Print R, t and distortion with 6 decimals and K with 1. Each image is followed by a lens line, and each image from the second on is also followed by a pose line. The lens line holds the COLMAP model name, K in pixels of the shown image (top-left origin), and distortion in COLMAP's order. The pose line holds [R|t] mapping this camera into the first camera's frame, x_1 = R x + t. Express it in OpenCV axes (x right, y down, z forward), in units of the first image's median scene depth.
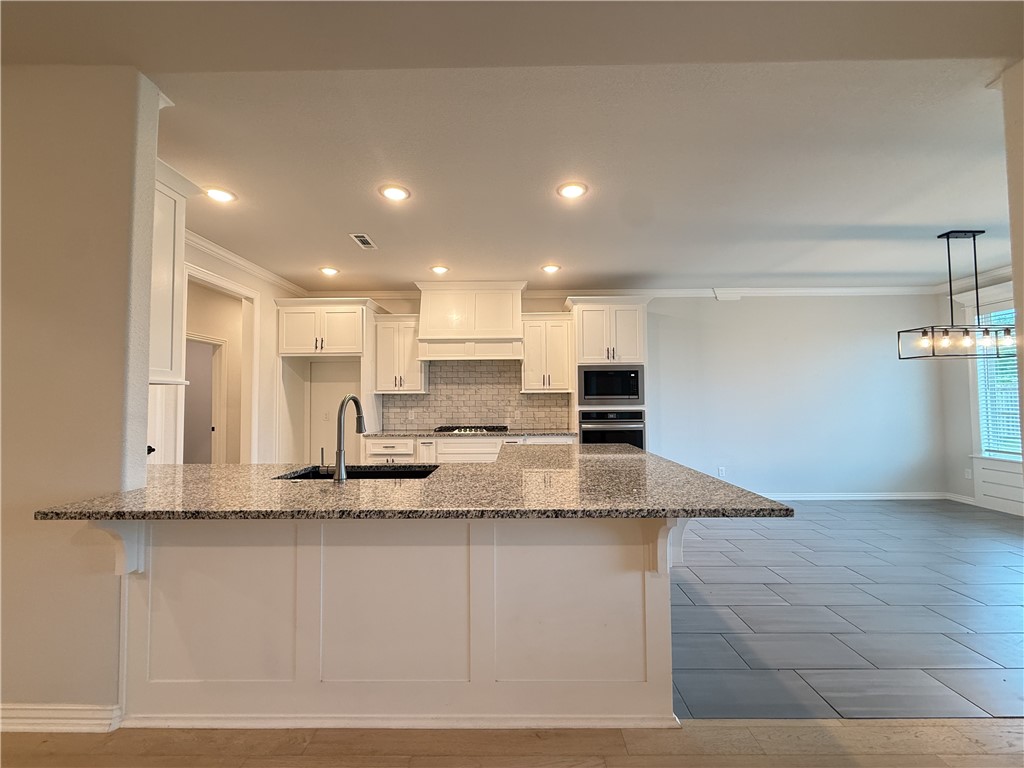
lens RADIAL K [[408.6, 0, 513.5], [0, 408.6, 385.2], [0, 0, 1]] dist [-0.000581, 0.000383]
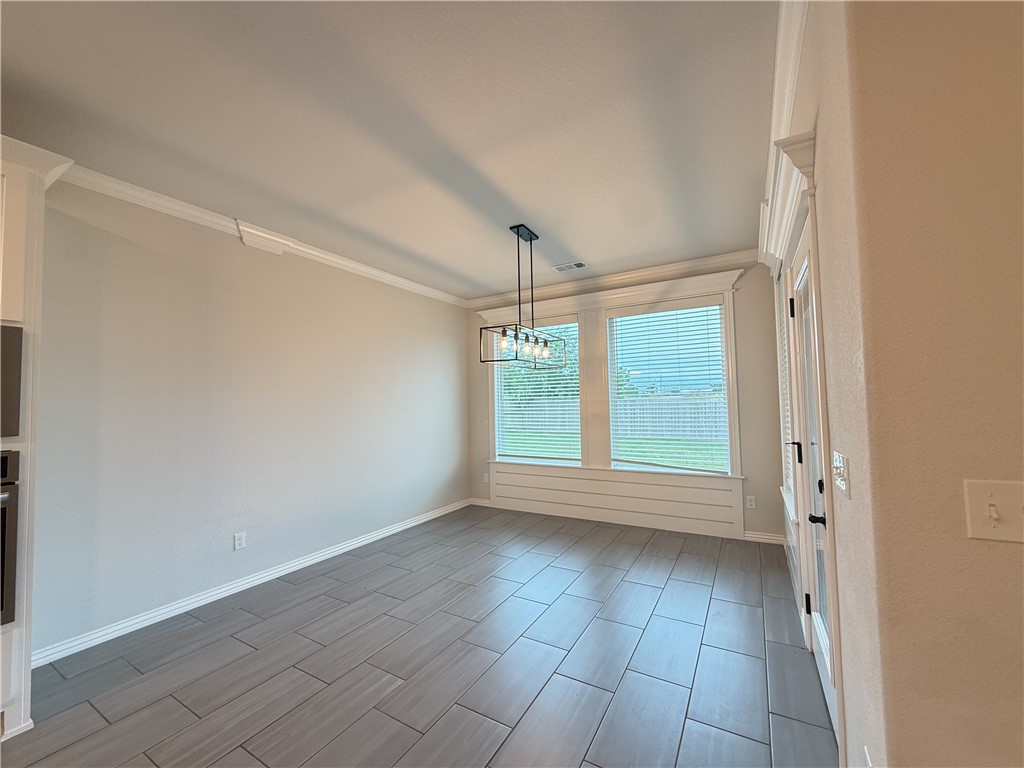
lens RADIAL K [[408.6, 0, 527.0], [0, 408.6, 381.1], [0, 0, 1]] dist [-0.000581, 0.000383]
pose [[0.470270, 0.050251, 0.881091, 0.201528], [-0.037493, 0.998614, -0.036942, -0.005296], [-0.881726, -0.015662, 0.471502, 0.413163]]
